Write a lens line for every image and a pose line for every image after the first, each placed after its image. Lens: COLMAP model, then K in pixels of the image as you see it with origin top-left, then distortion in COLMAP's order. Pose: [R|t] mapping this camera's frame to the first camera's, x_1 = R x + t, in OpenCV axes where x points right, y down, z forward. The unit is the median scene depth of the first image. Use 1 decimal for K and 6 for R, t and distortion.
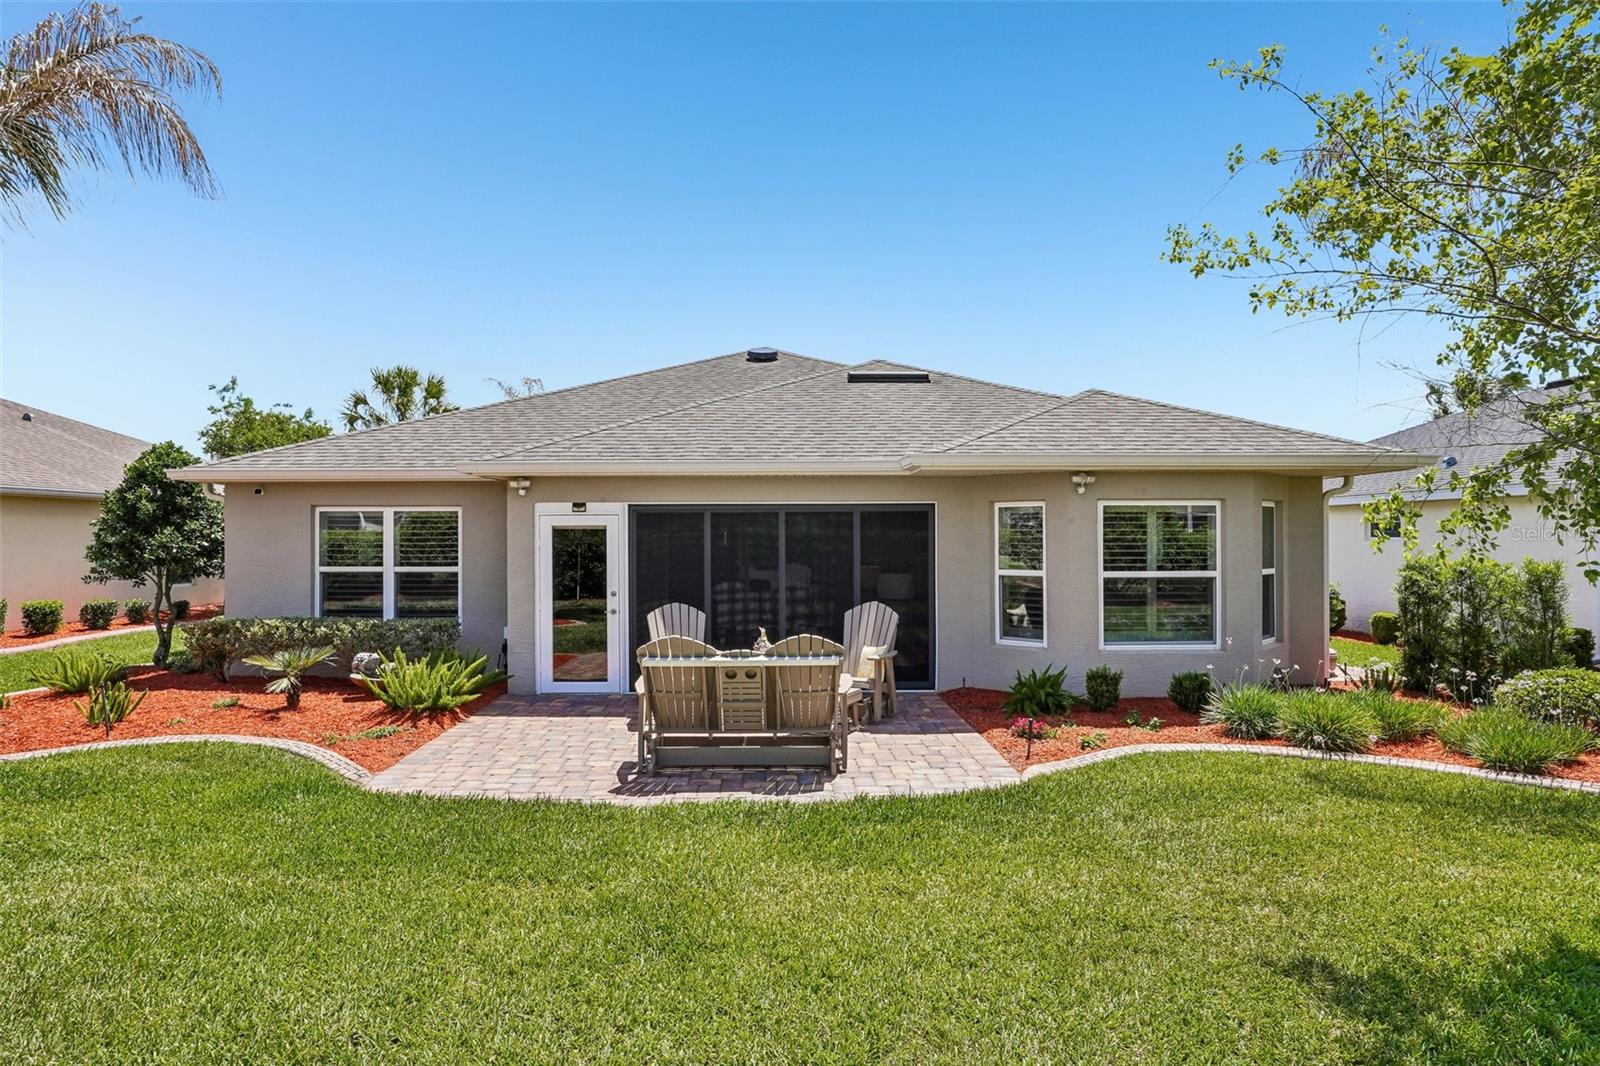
lens RADIAL K [[913.4, 0, 800.0], [0, 913.4, 533.0], [0, 0, 1]] dist [-0.003356, -0.000401]
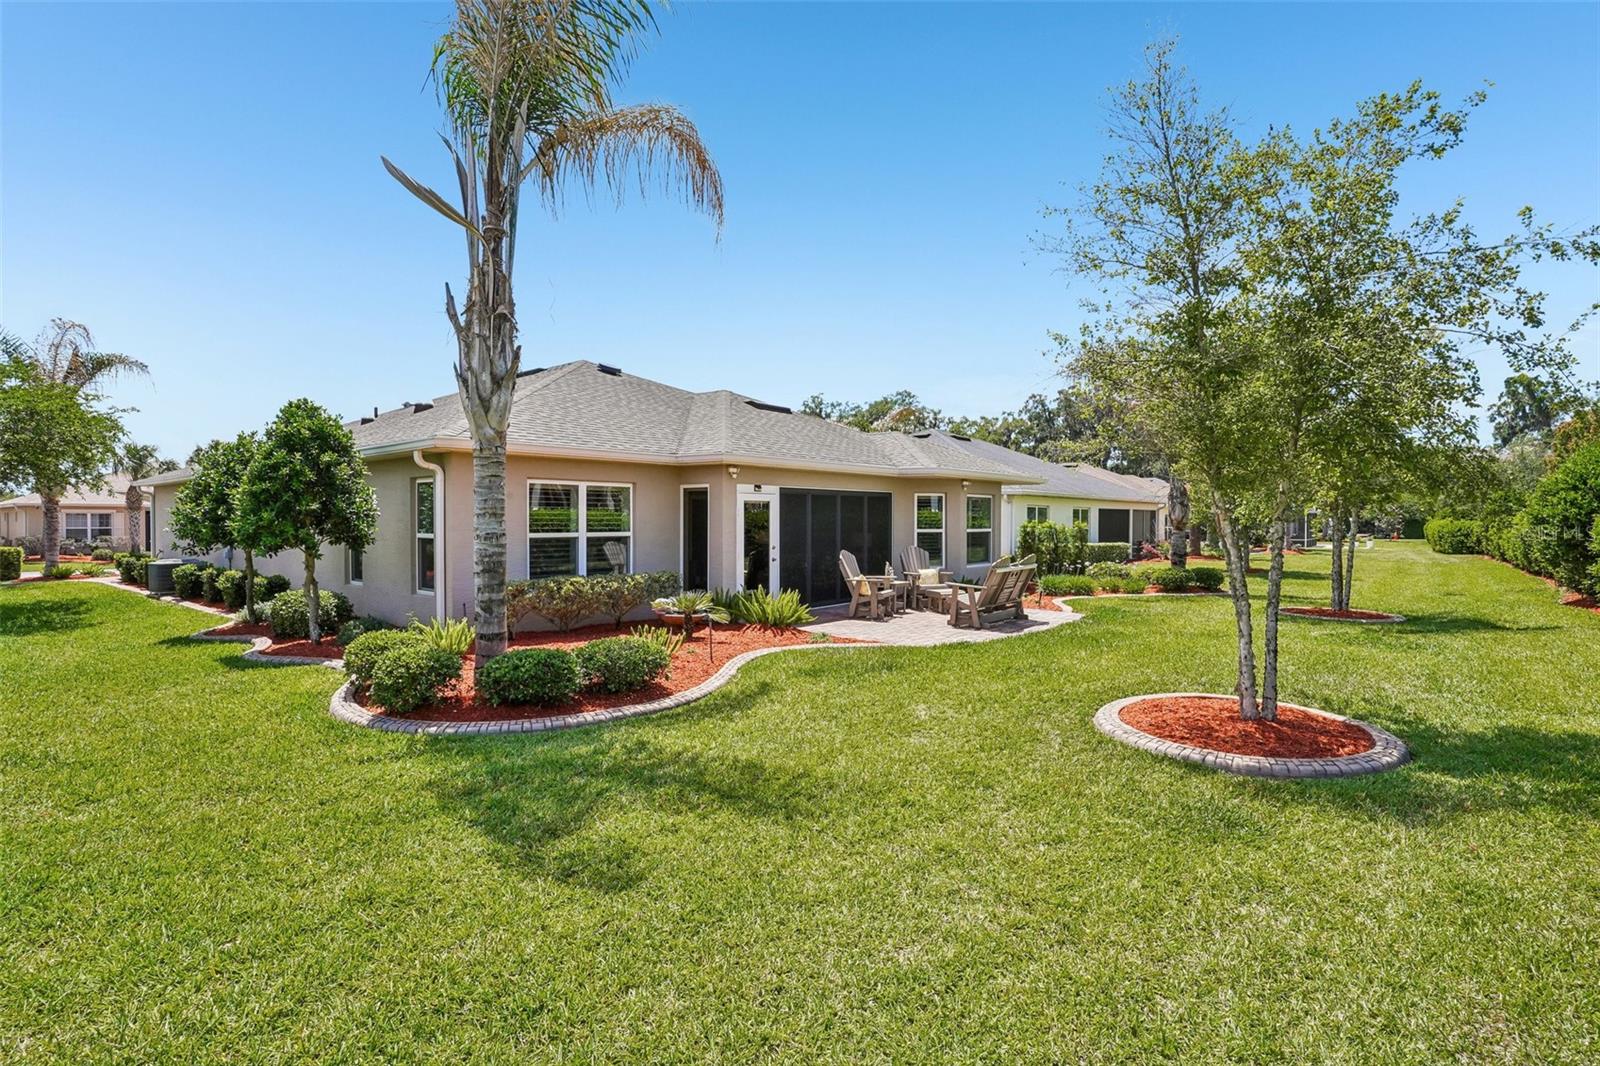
lens RADIAL K [[788.9, 0, 794.5], [0, 788.9, 523.2], [0, 0, 1]] dist [-0.066981, 0.033639]
pose [[0.651441, -0.001624, 0.758697, -1.150946], [-0.005061, 0.999966, 0.006486, 0.019088], [-0.758682, -0.008065, 0.651411, 0.140997]]
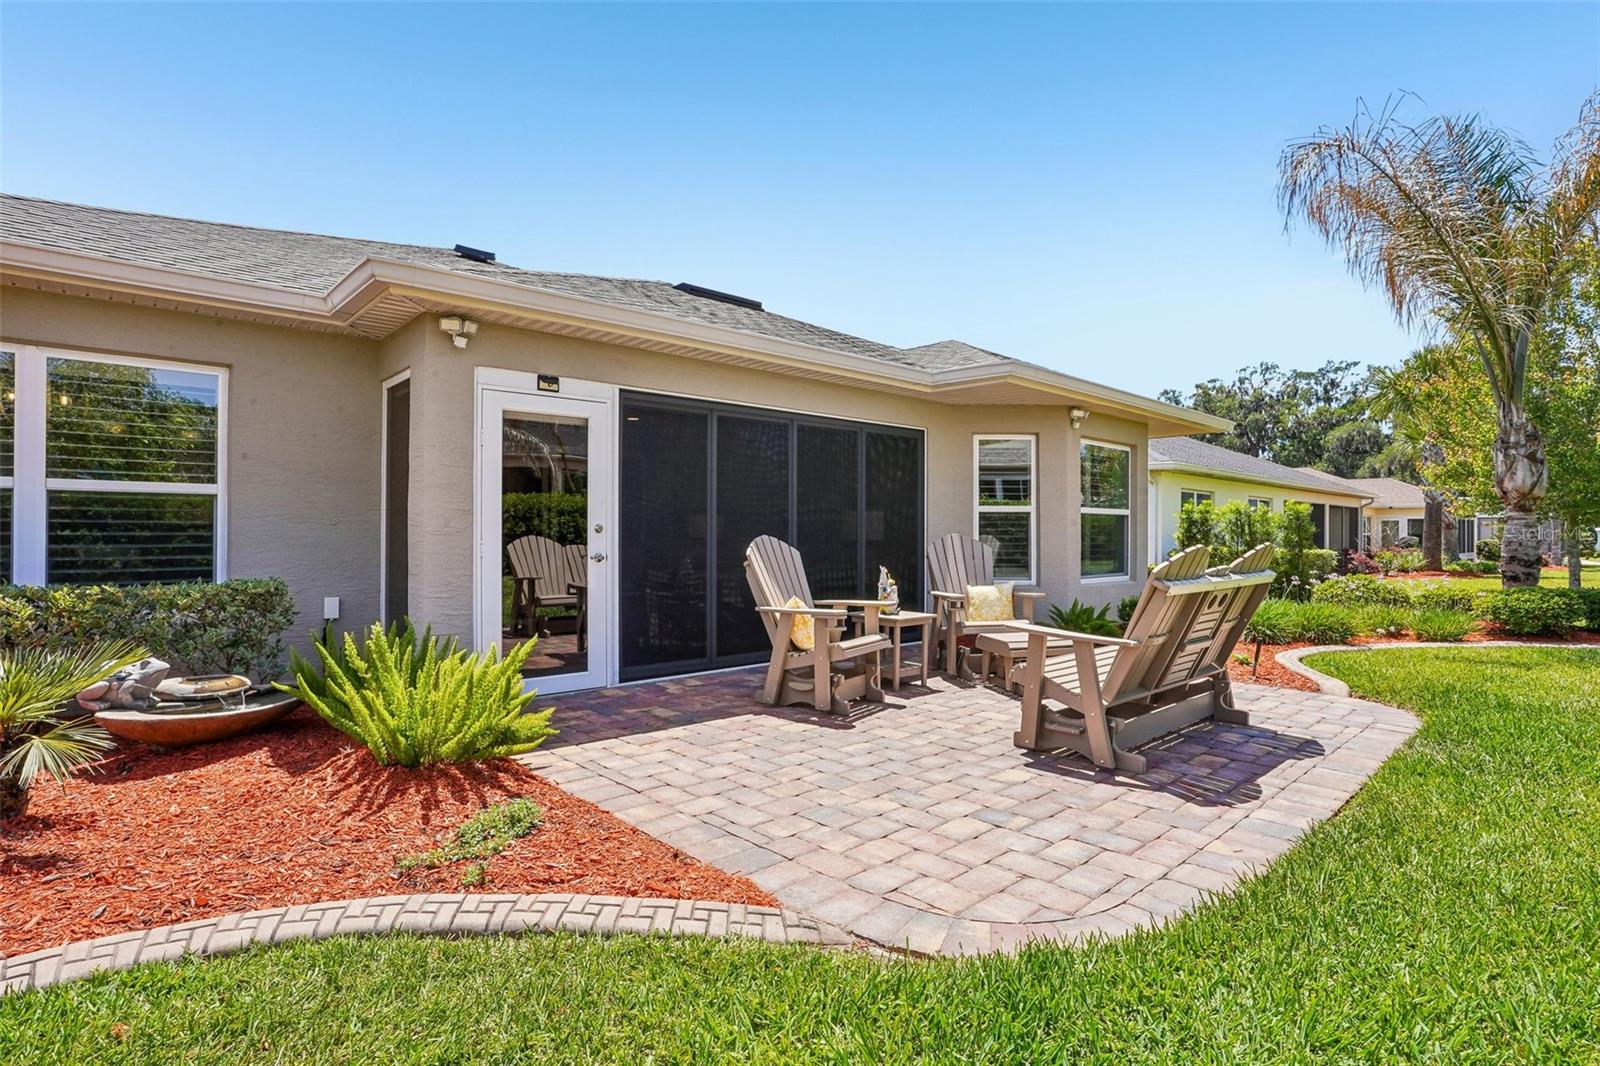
lens RADIAL K [[806.2, 0, 799.4], [0, 806.2, 536.7], [0, 0, 1]] dist [-0.062418, 0.029937]
pose [[0.745049, 0.001584, 0.667007, -0.467301], [-0.005863, 0.999974, 0.004174, 0.068747], [-0.666984, -0.007020, 0.745039, 0.499876]]
